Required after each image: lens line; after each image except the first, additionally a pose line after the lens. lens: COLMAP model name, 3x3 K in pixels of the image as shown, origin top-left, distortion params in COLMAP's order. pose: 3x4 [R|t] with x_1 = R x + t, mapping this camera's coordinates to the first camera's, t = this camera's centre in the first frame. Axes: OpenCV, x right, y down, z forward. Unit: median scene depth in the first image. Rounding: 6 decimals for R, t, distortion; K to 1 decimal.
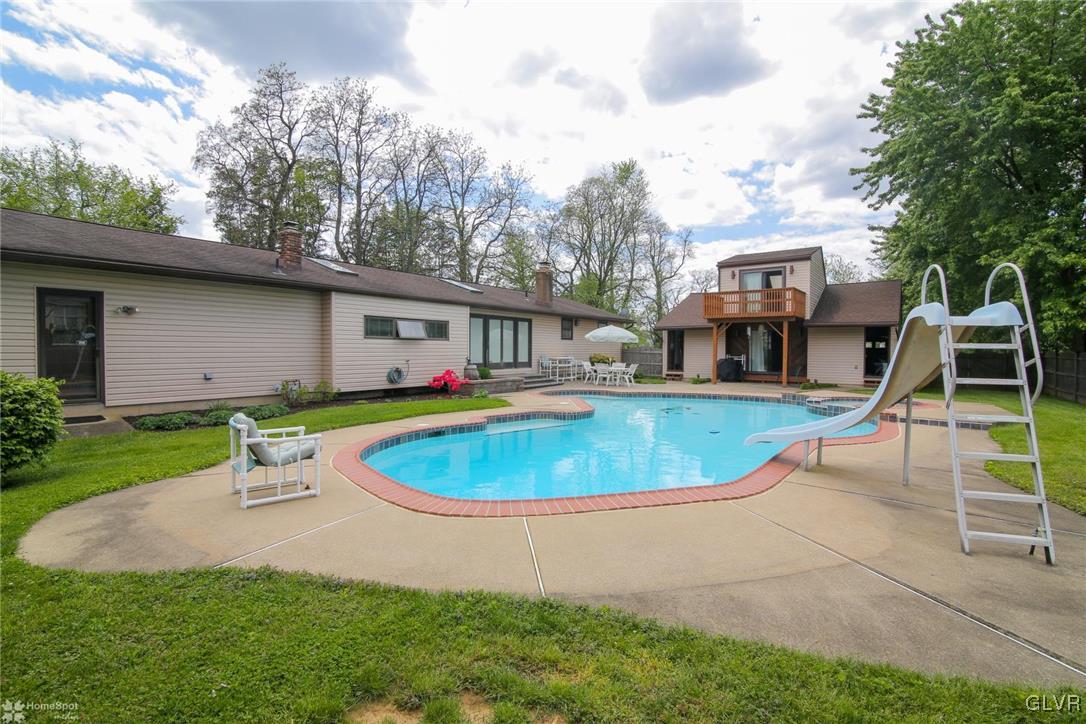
lens RADIAL K [[496.7, 0, 543.0], [0, 496.7, 362.0], [0, 0, 1]] dist [-0.010327, -0.000179]
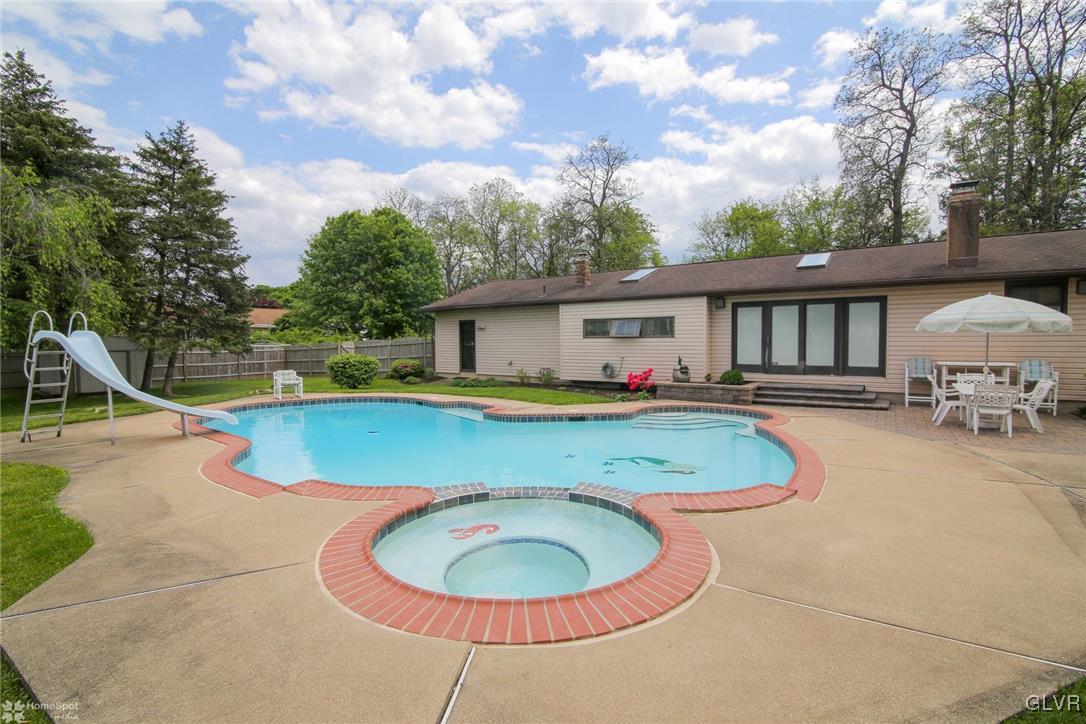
lens RADIAL K [[496.7, 0, 543.0], [0, 496.7, 362.0], [0, 0, 1]] dist [-0.010327, -0.000179]
pose [[0.010002, 0.036994, -0.999265, 0.554334], [-0.019182, 0.999139, 0.036797, -0.020409], [0.999766, 0.018799, 0.010703, 0.563033]]
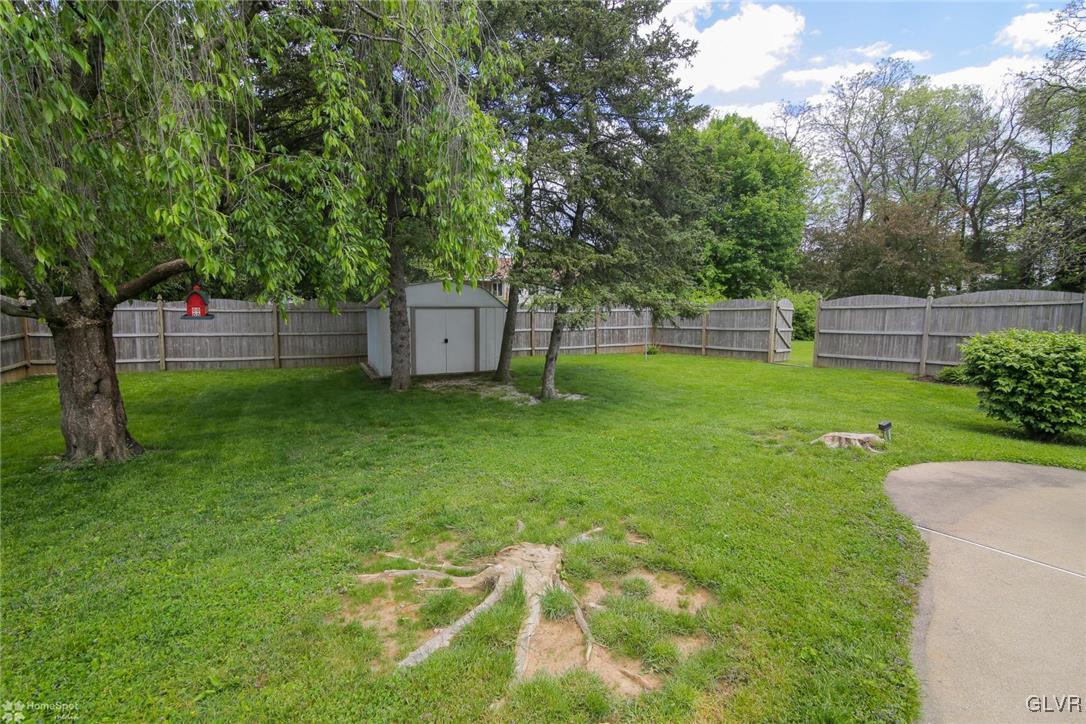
lens RADIAL K [[496.7, 0, 543.0], [0, 496.7, 362.0], [0, 0, 1]] dist [-0.010327, -0.000179]
pose [[-0.448090, 0.098296, -0.888568, 0.089787], [-0.038467, 0.990896, 0.129014, -0.004941], [0.893160, 0.091991, -0.440230, 0.110204]]
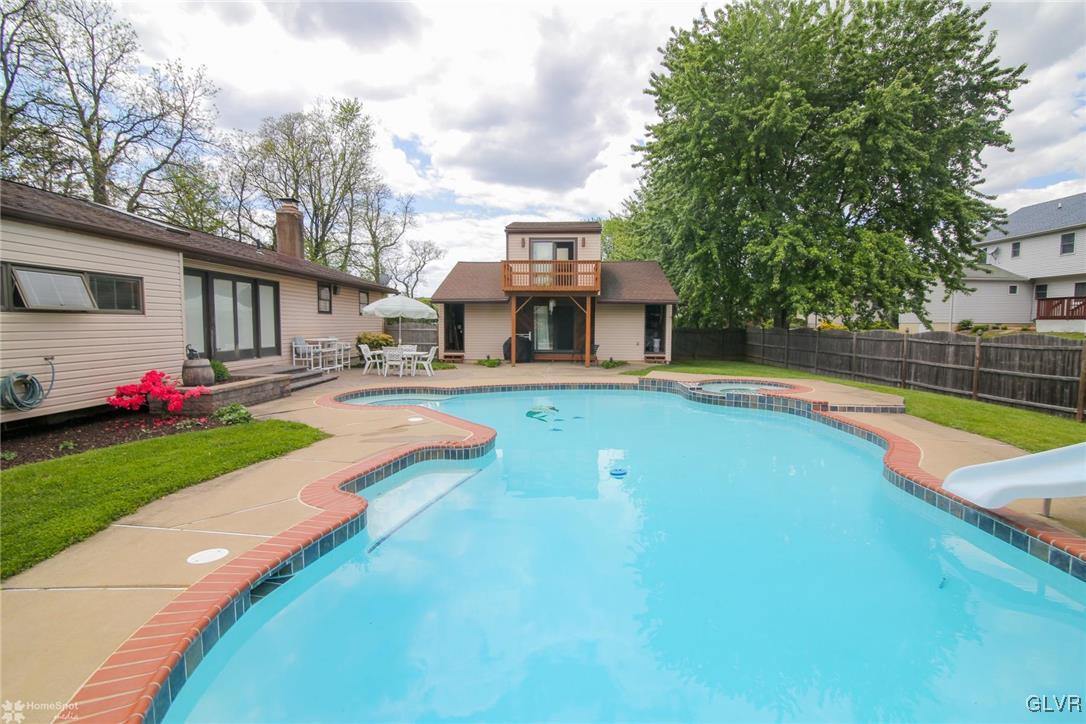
lens RADIAL K [[496.7, 0, 543.0], [0, 496.7, 362.0], [0, 0, 1]] dist [-0.010327, -0.000179]
pose [[0.830915, -0.043665, 0.554684, -0.097727], [0.014186, 0.998254, 0.057333, -0.012699], [-0.556219, -0.039770, 0.830083, 0.244774]]
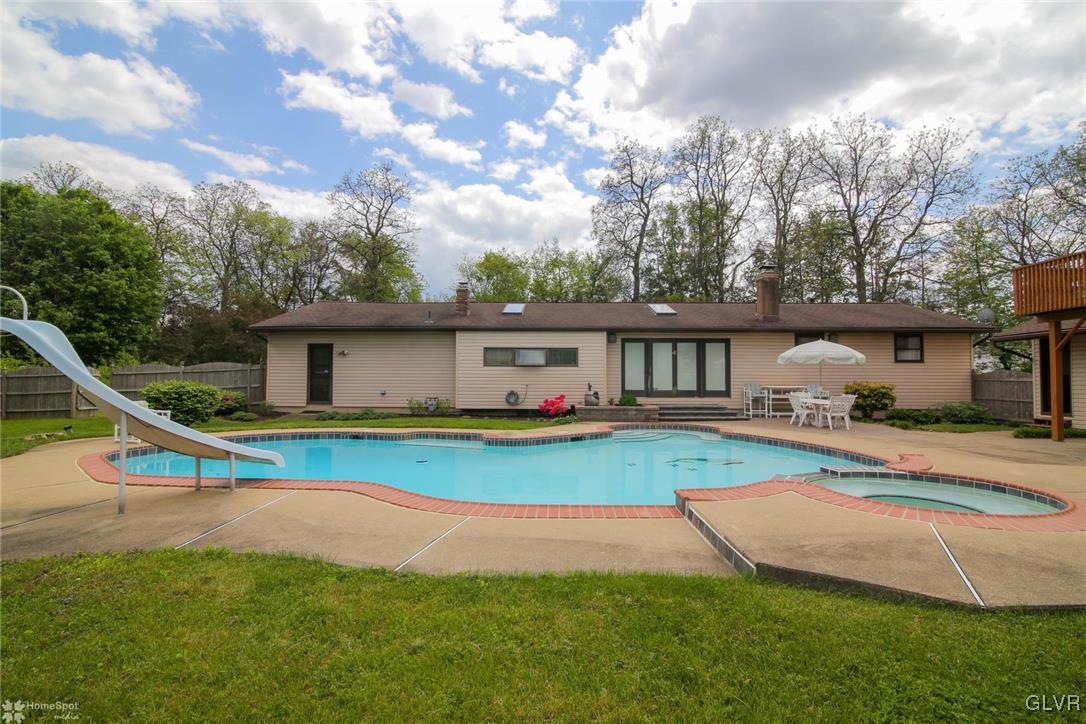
lens RADIAL K [[496.7, 0, 543.0], [0, 496.7, 362.0], [0, 0, 1]] dist [-0.010327, -0.000179]
pose [[0.556397, -0.030621, -0.830352, 0.473671], [-0.022089, 0.998422, -0.051620, 0.001396], [0.830623, 0.047063, 0.554843, 0.276914]]
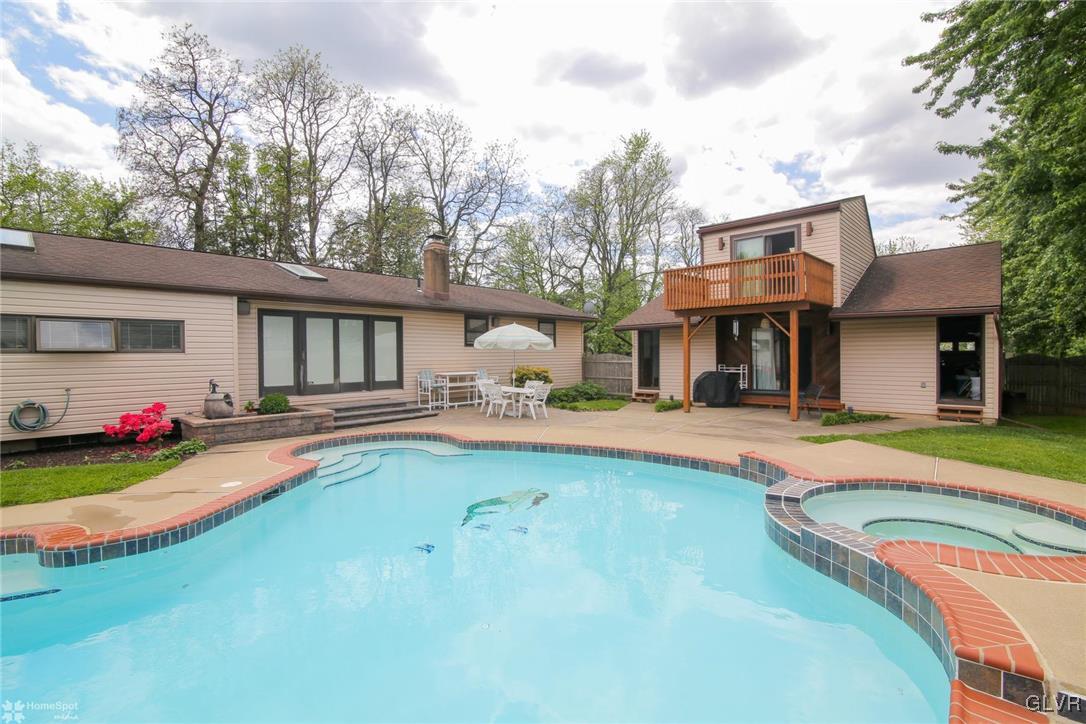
lens RADIAL K [[496.7, 0, 543.0], [0, 496.7, 362.0], [0, 0, 1]] dist [-0.010327, -0.000179]
pose [[0.993066, -0.012957, -0.116845, 0.238737], [0.011640, 0.999861, -0.011942, -0.014648], [0.116983, 0.010499, 0.993078, 0.341379]]
